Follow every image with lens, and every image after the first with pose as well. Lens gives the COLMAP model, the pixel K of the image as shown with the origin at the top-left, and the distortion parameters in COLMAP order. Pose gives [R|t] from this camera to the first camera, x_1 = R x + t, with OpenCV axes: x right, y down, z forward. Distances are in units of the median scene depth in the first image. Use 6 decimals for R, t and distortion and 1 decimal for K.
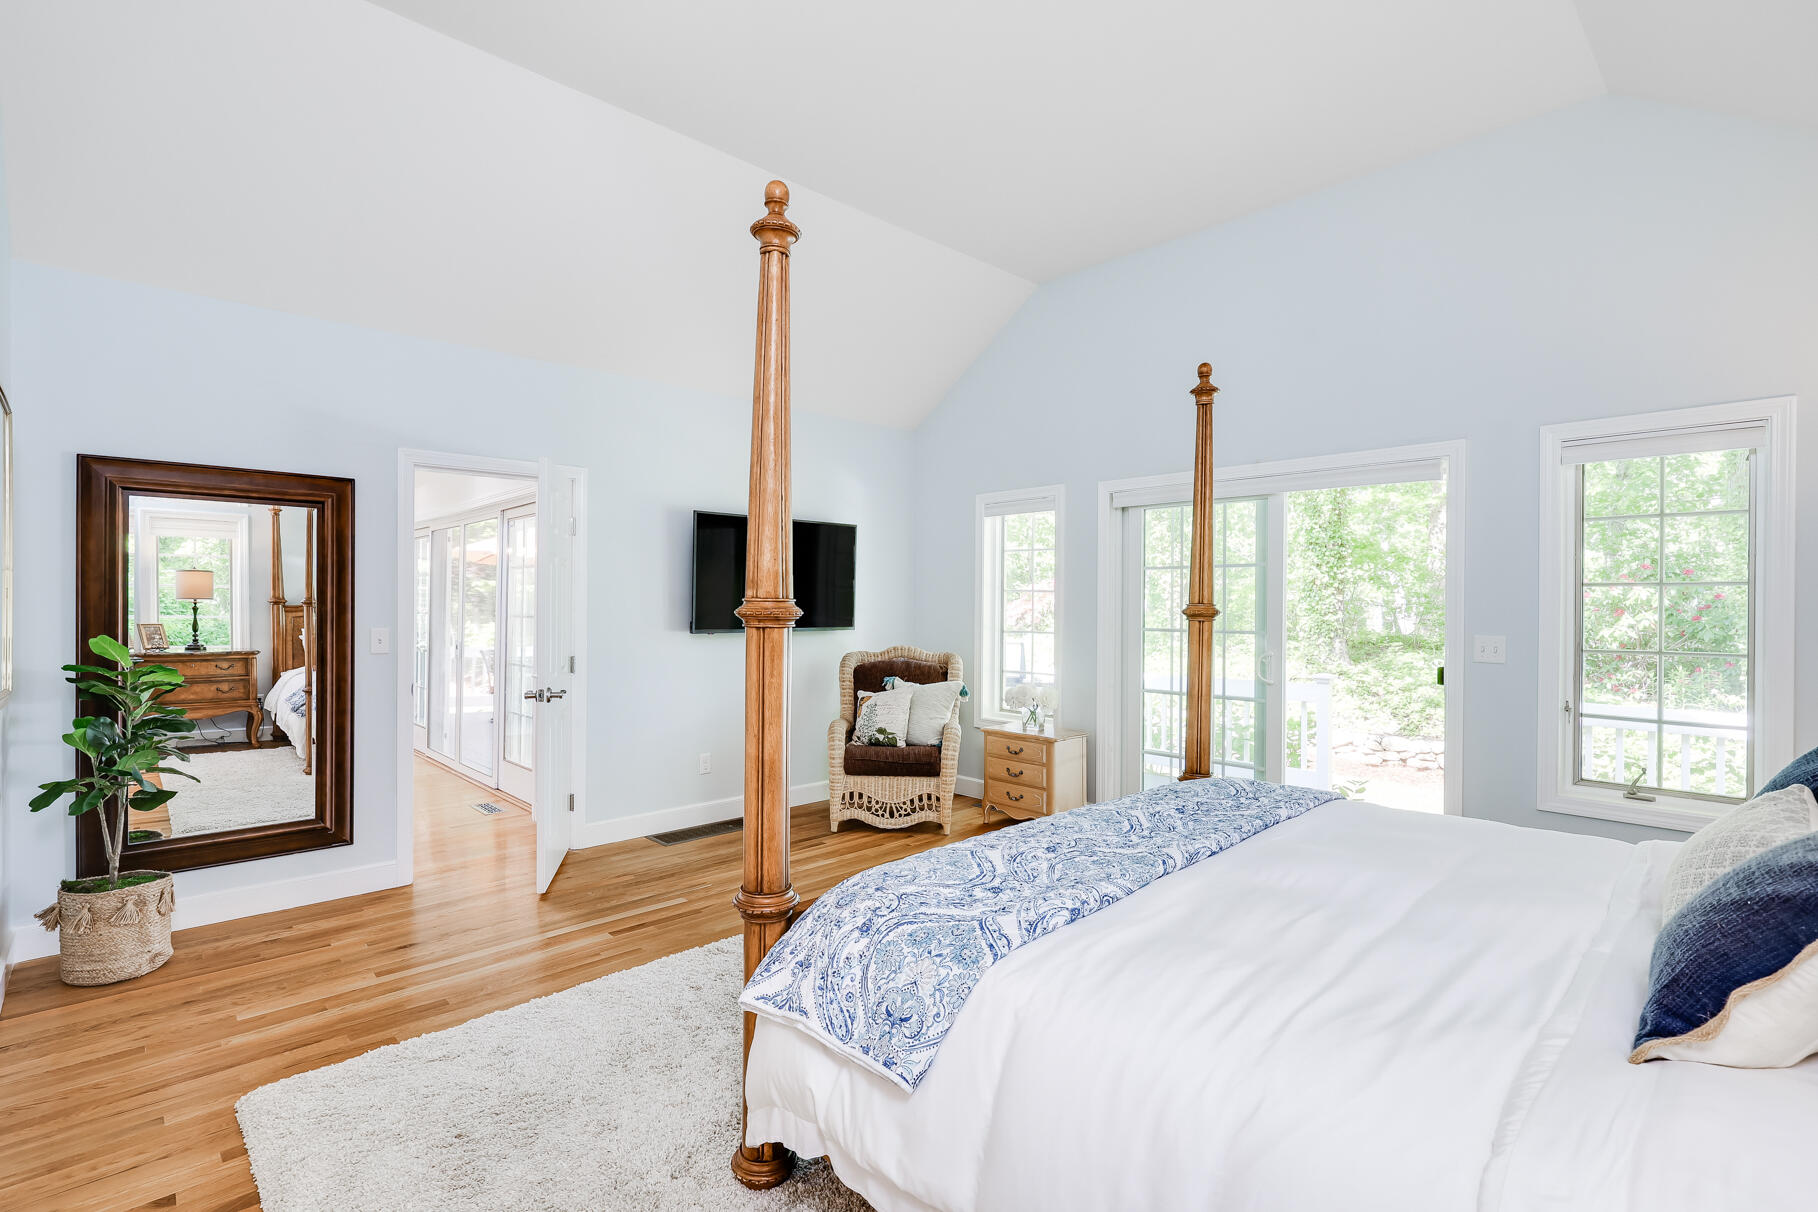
lens RADIAL K [[817.8, 0, 907.1], [0, 817.8, 598.2], [0, 0, 1]] dist [-0.000713, 0.000547]
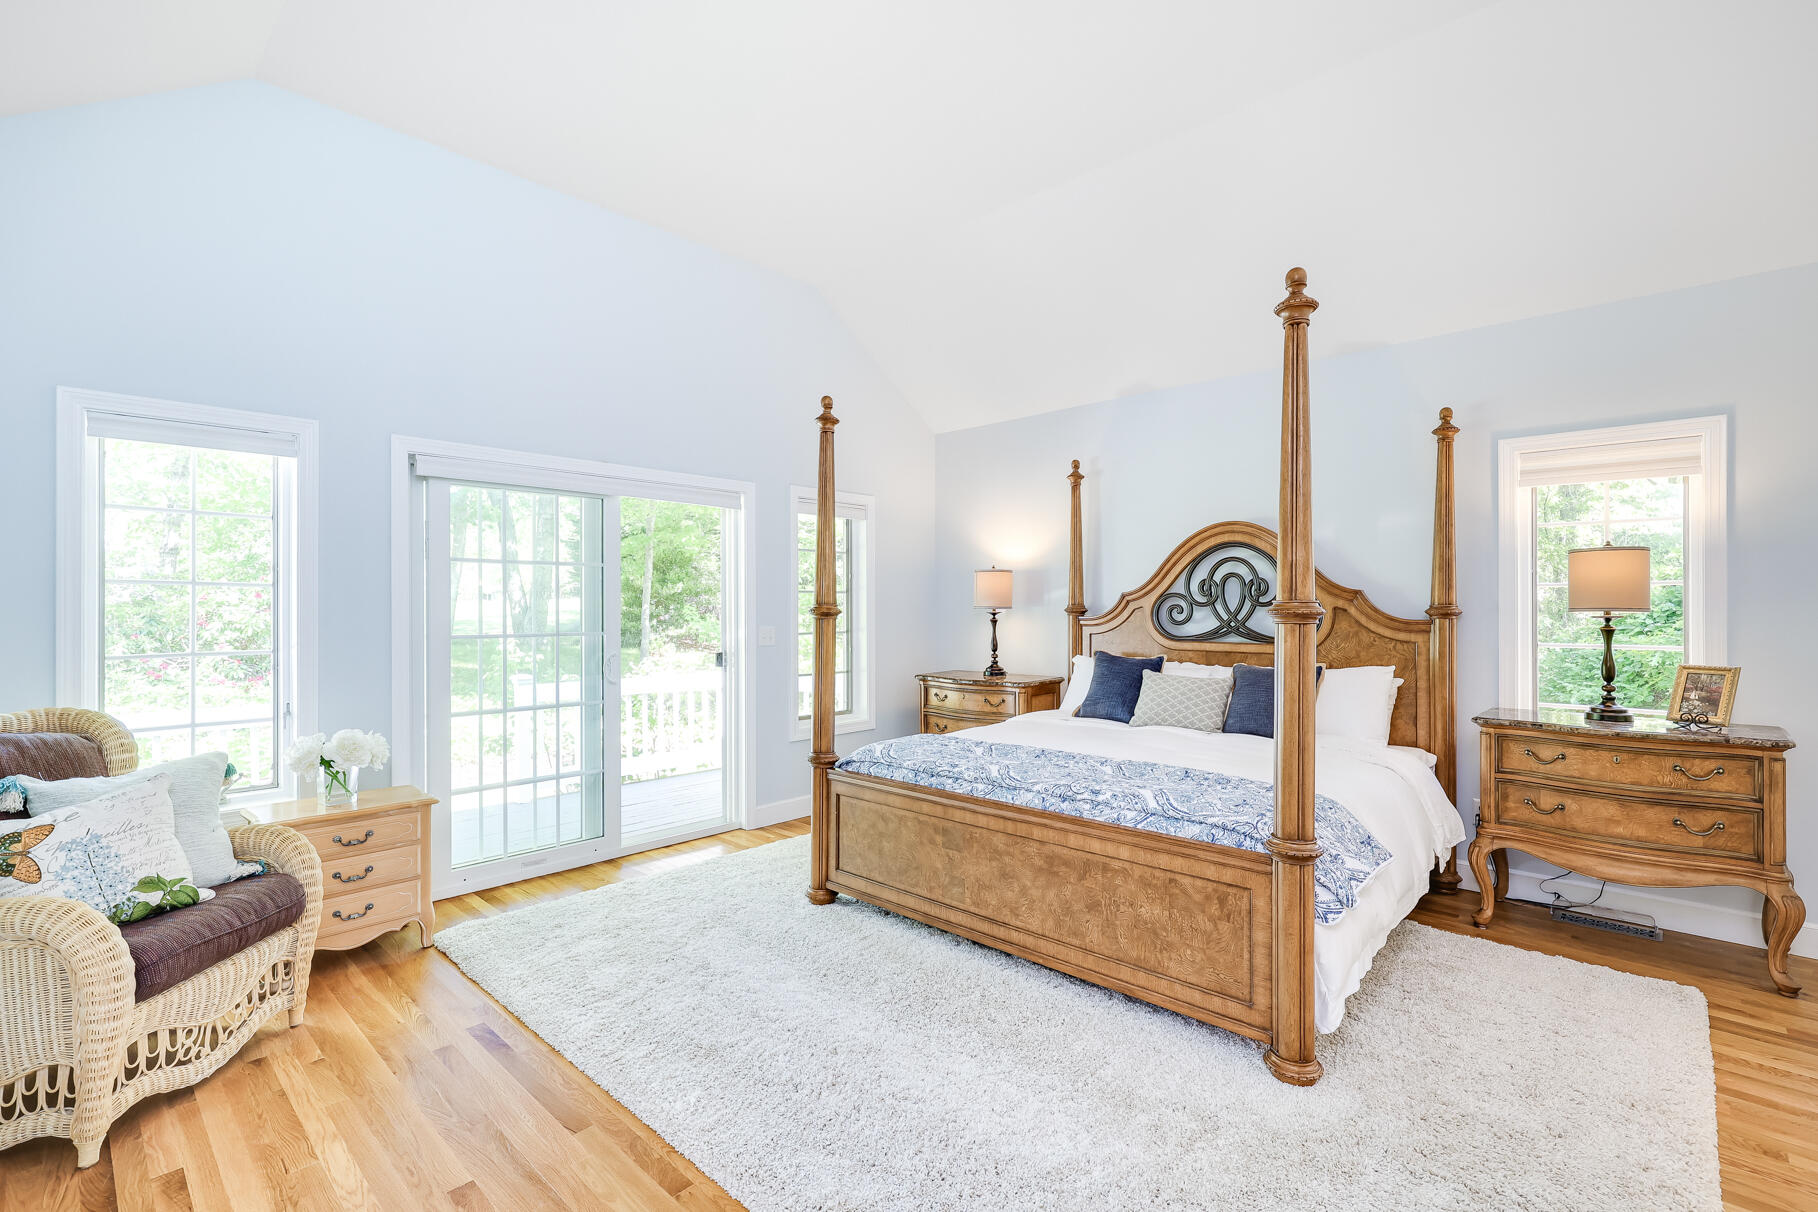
lens RADIAL K [[817.8, 0, 907.1], [0, 817.8, 598.2], [0, 0, 1]] dist [-0.000713, 0.000547]
pose [[-0.034109, -0.003654, 0.999411, -0.575844], [-0.010732, 0.999937, 0.003289, -0.006065], [-0.999361, -0.010613, -0.034146, 0.676656]]
